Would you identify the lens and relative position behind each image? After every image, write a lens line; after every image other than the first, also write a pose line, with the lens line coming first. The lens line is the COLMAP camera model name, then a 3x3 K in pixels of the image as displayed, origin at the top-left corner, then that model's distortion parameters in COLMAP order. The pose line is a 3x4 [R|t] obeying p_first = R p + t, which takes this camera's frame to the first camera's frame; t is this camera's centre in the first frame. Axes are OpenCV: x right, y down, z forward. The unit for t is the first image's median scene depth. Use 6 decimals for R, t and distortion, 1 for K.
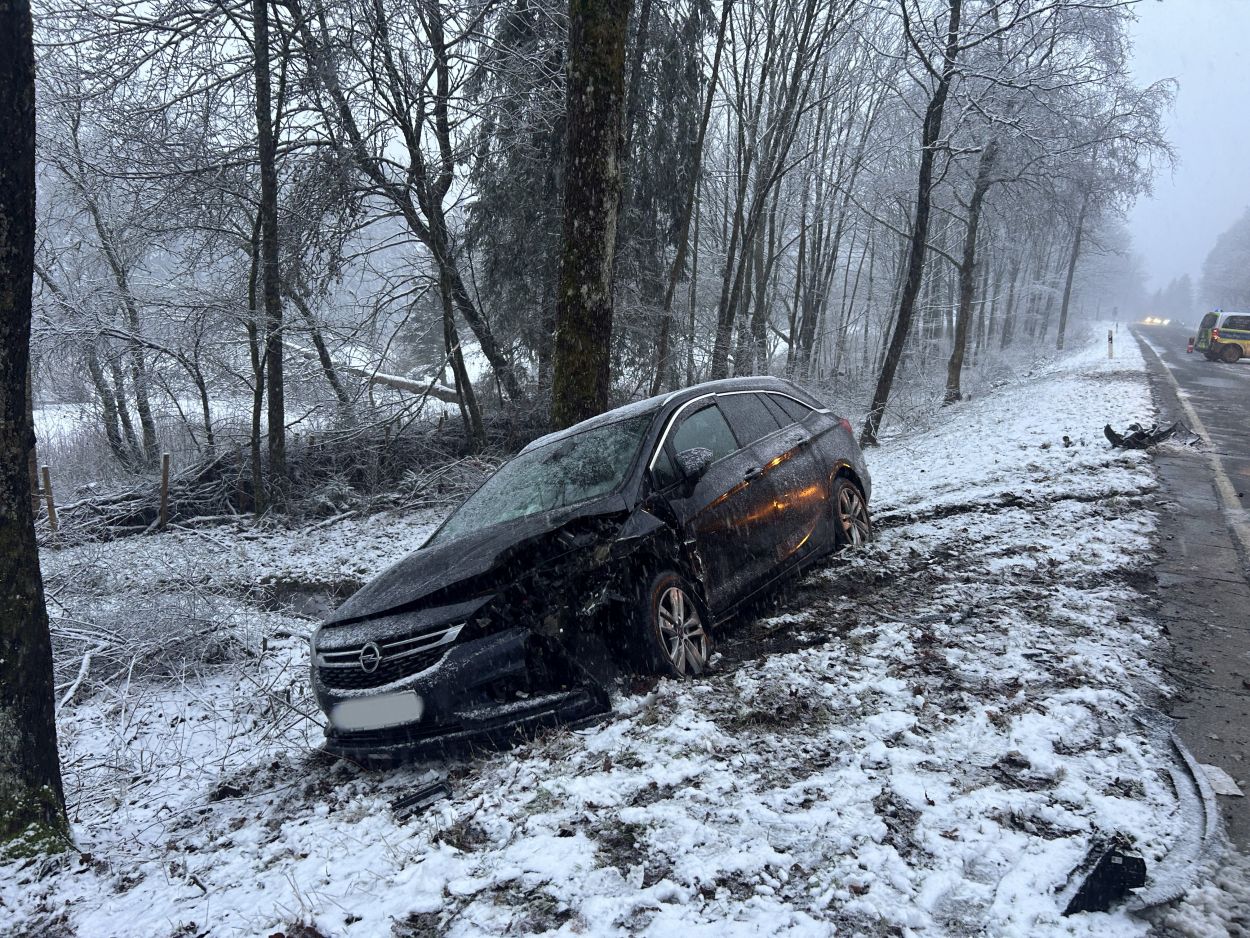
lens RADIAL K [[863.8, 0, 625.0], [0, 863.8, 469.0], [0, 0, 1]] dist [0.007181, -0.030312]
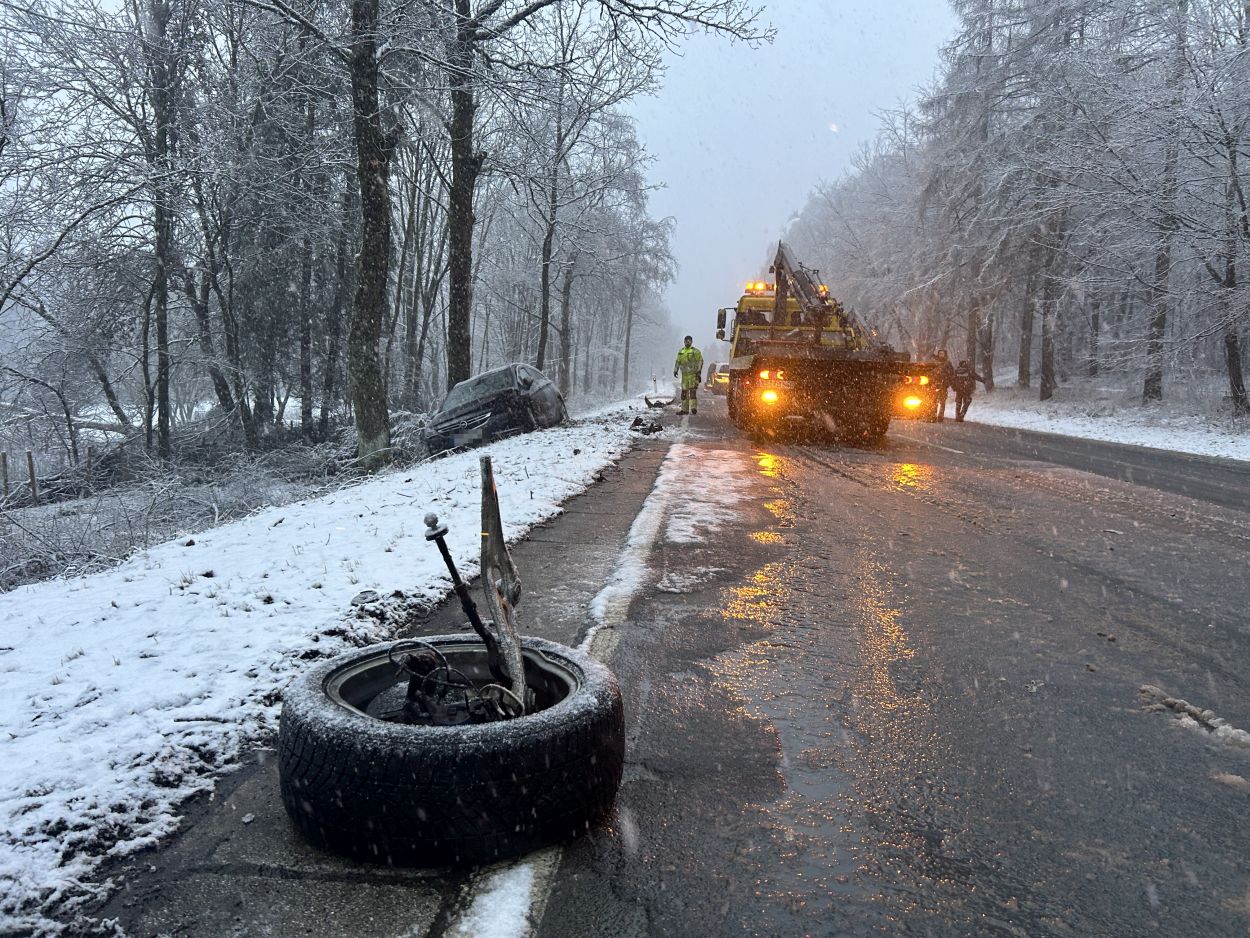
lens RADIAL K [[863.8, 0, 625.0], [0, 863.8, 469.0], [0, 0, 1]] dist [0.007181, -0.030312]
pose [[0.895128, -0.061835, 0.441499, -0.186753], [0.096229, 0.993787, -0.055915, 0.096732], [-0.435299, 0.092536, 0.895518, -0.367759]]
